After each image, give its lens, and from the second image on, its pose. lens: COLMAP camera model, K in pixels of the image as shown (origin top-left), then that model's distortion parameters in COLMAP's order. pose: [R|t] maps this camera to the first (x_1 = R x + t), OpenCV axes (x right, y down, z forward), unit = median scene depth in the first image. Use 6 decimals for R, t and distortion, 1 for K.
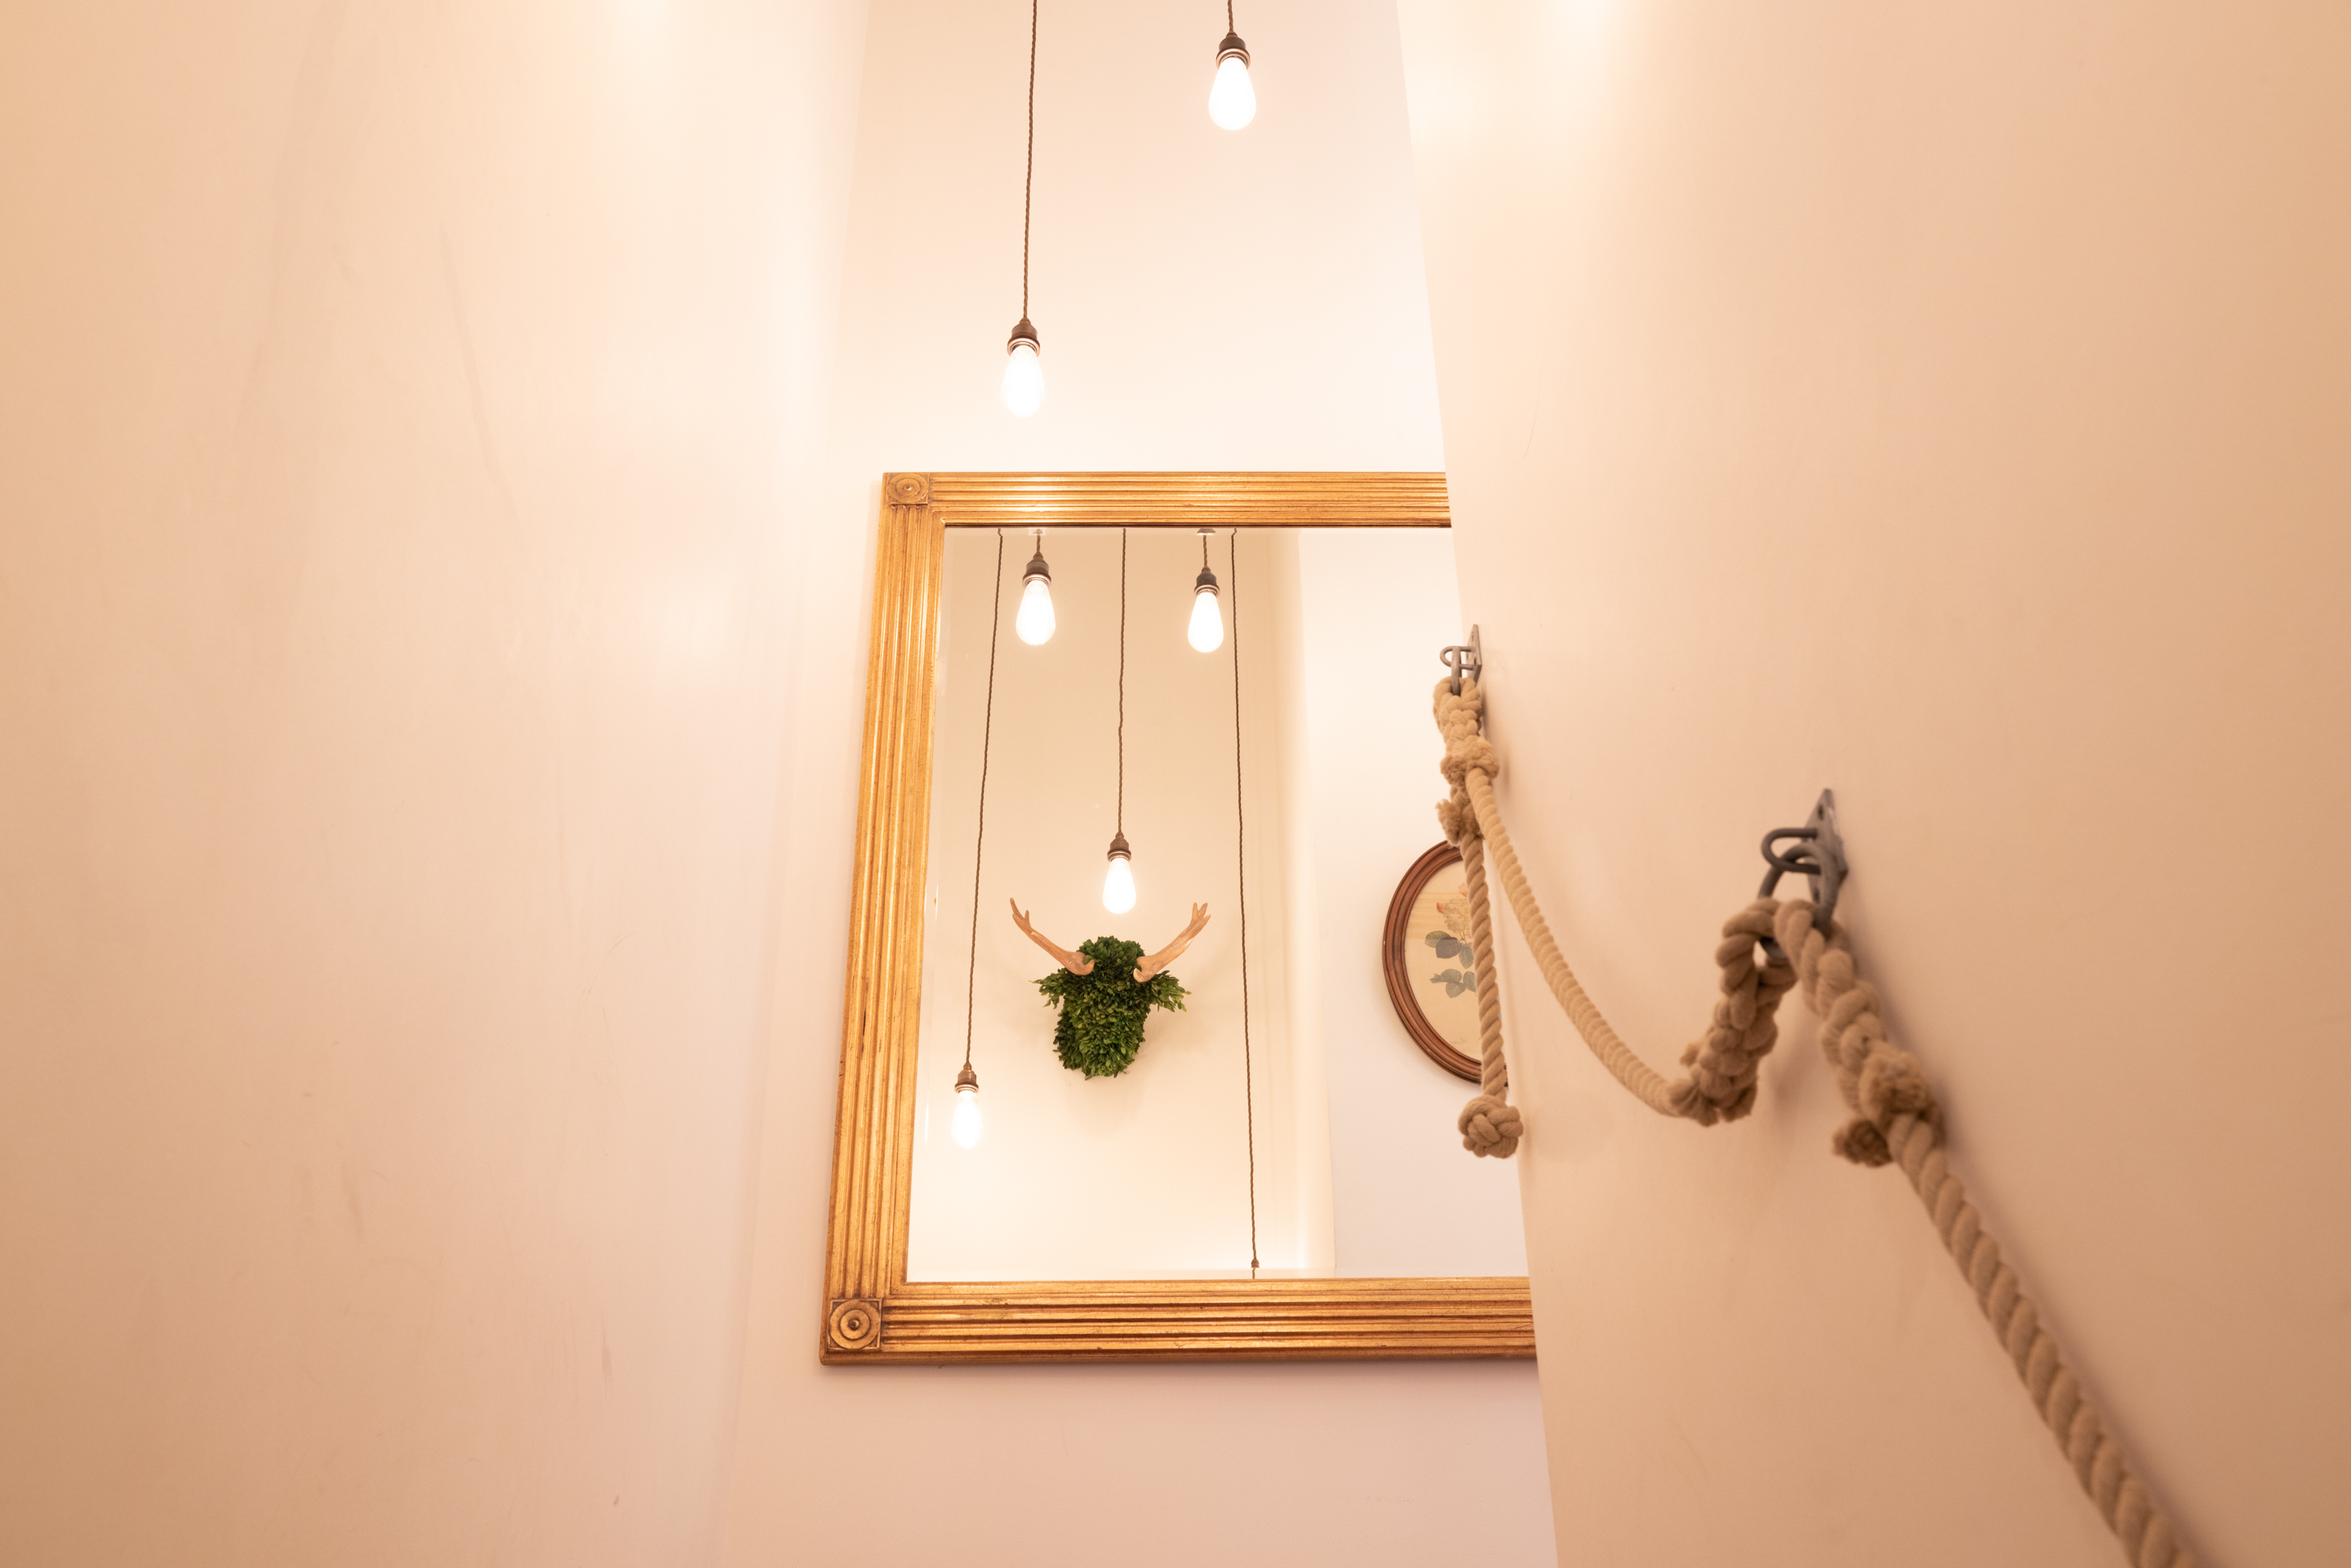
lens RADIAL K [[2049.0, 0, 1100.9], [0, 2049.0, 784.4], [0, 0, 1]] dist [-0.002567, -0.001326]
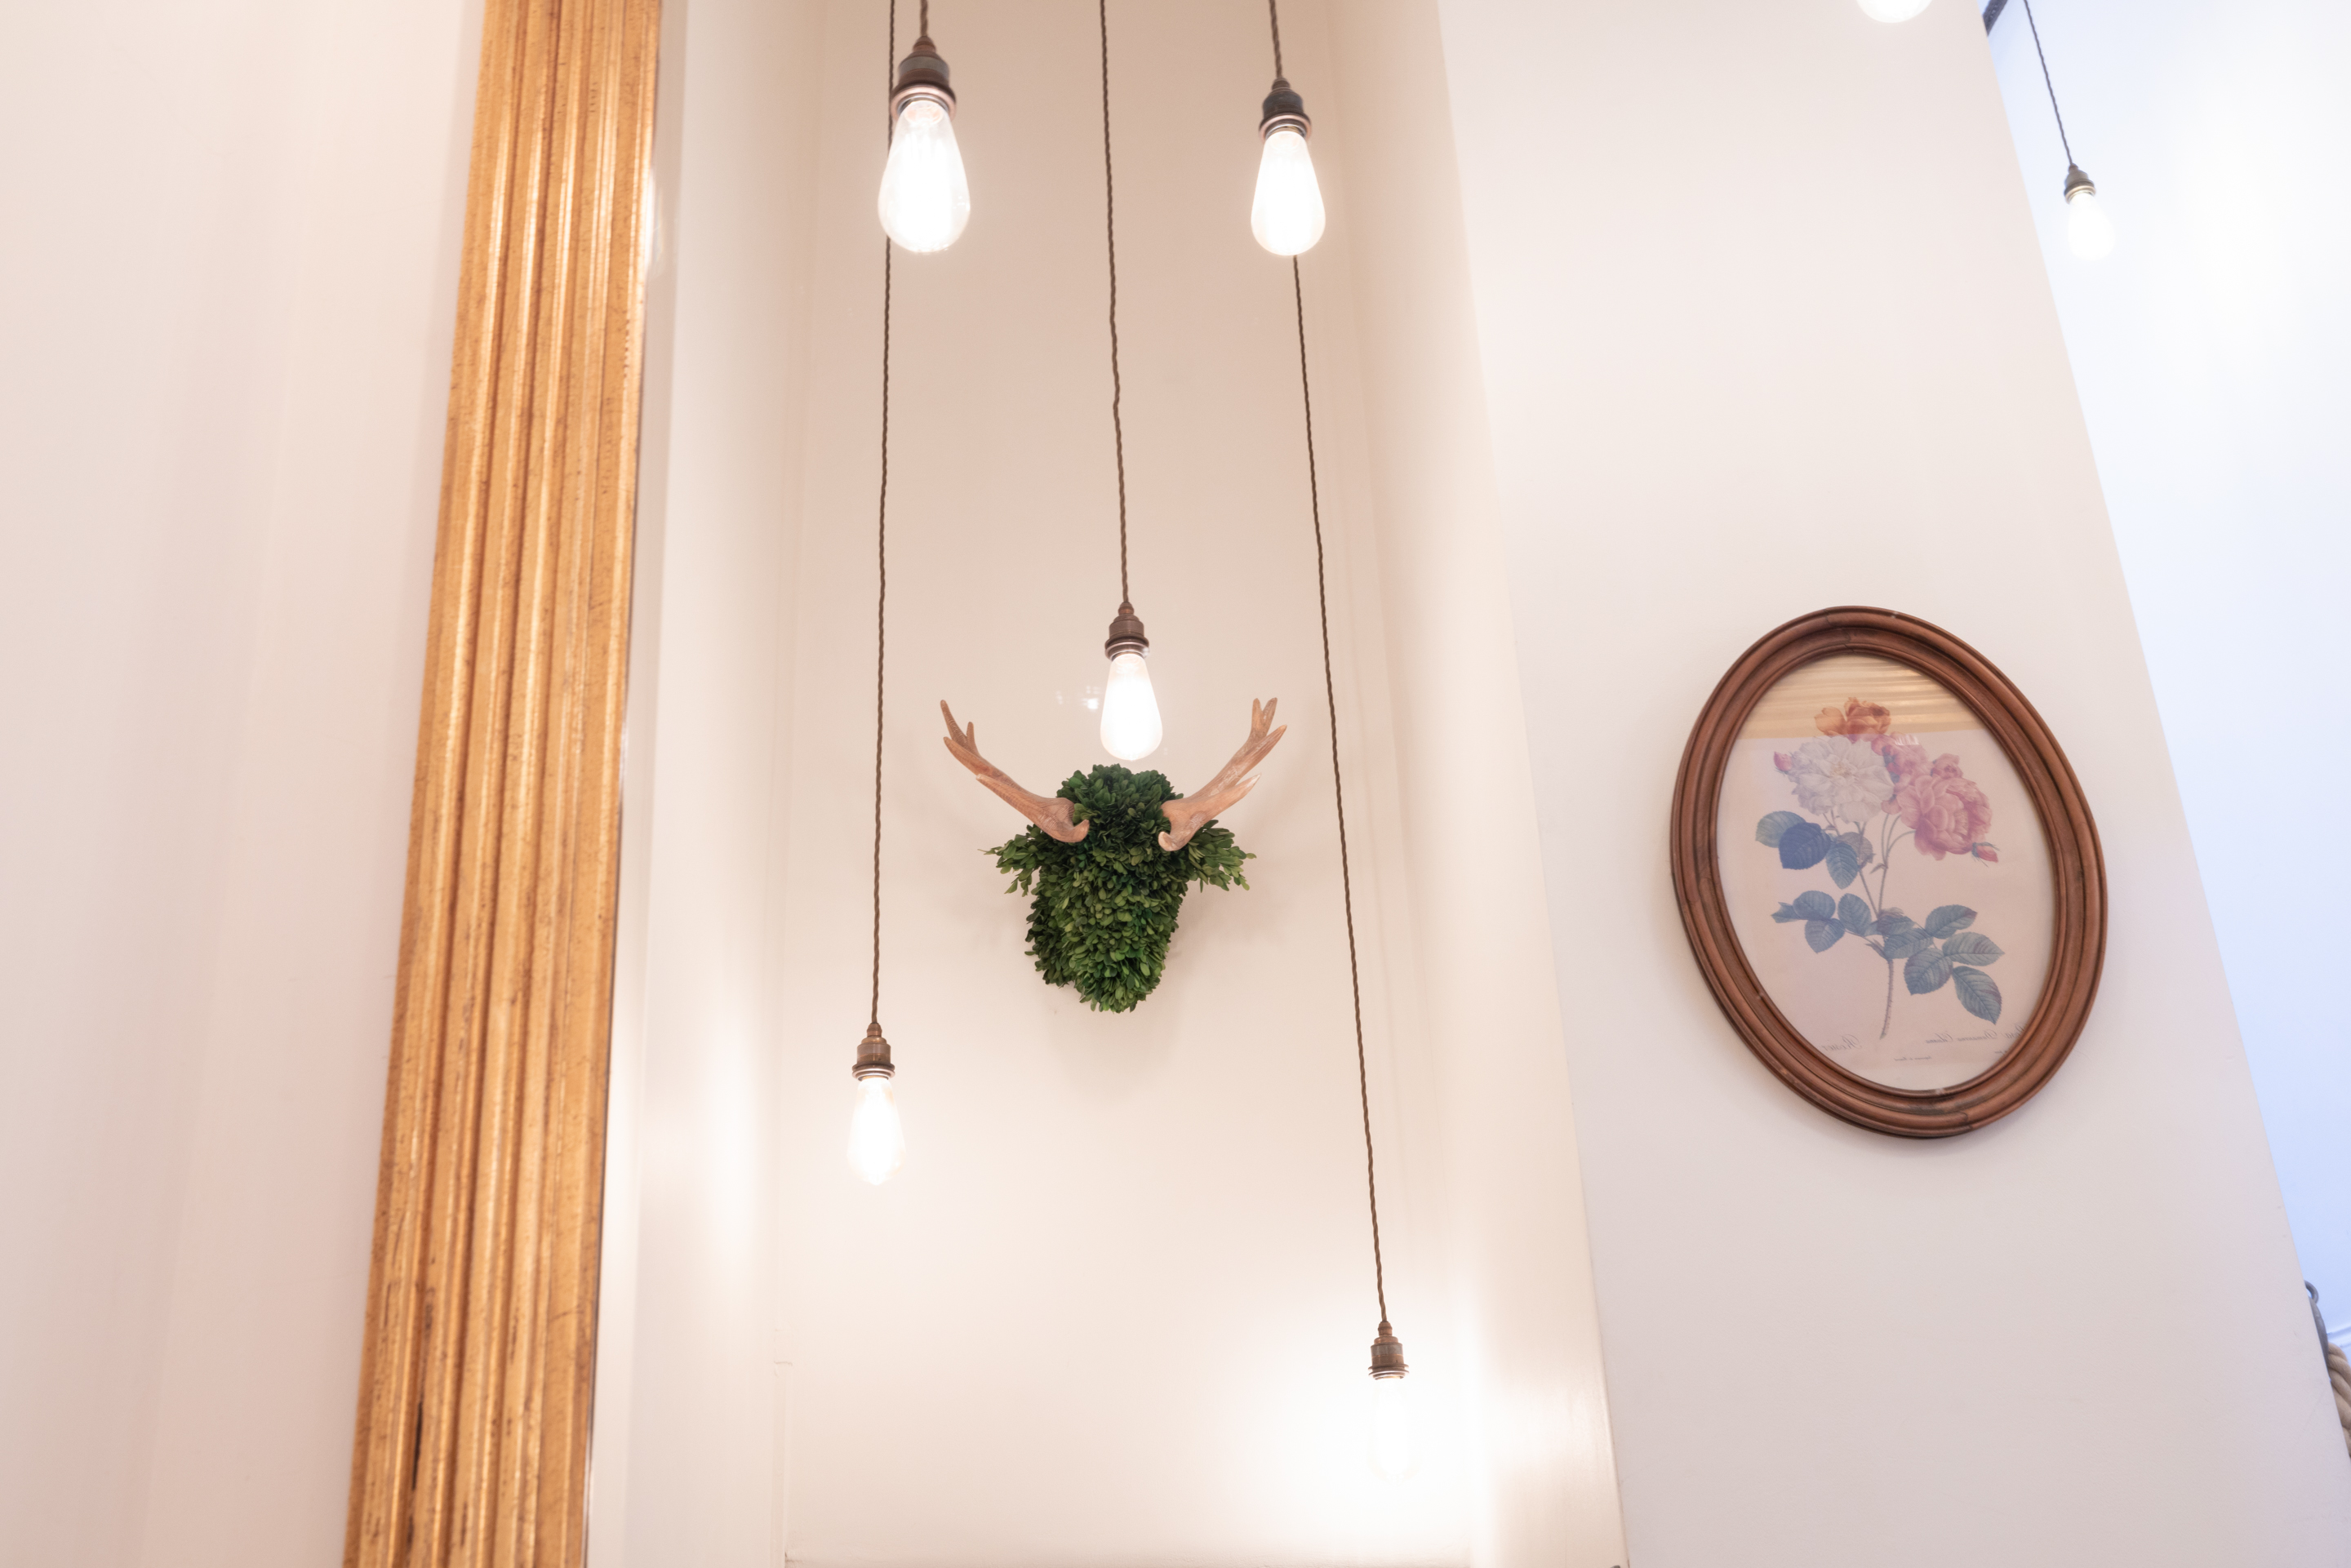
lens RADIAL K [[2049.0, 0, 1100.9], [0, 2049.0, 784.4], [0, 0, 1]] dist [-0.002567, -0.001326]
pose [[0.999005, -0.044500, 0.002957, -0.001235], [0.043226, 0.982471, 0.181336, -0.031825], [-0.010975, -0.181028, 0.983417, 0.510751]]
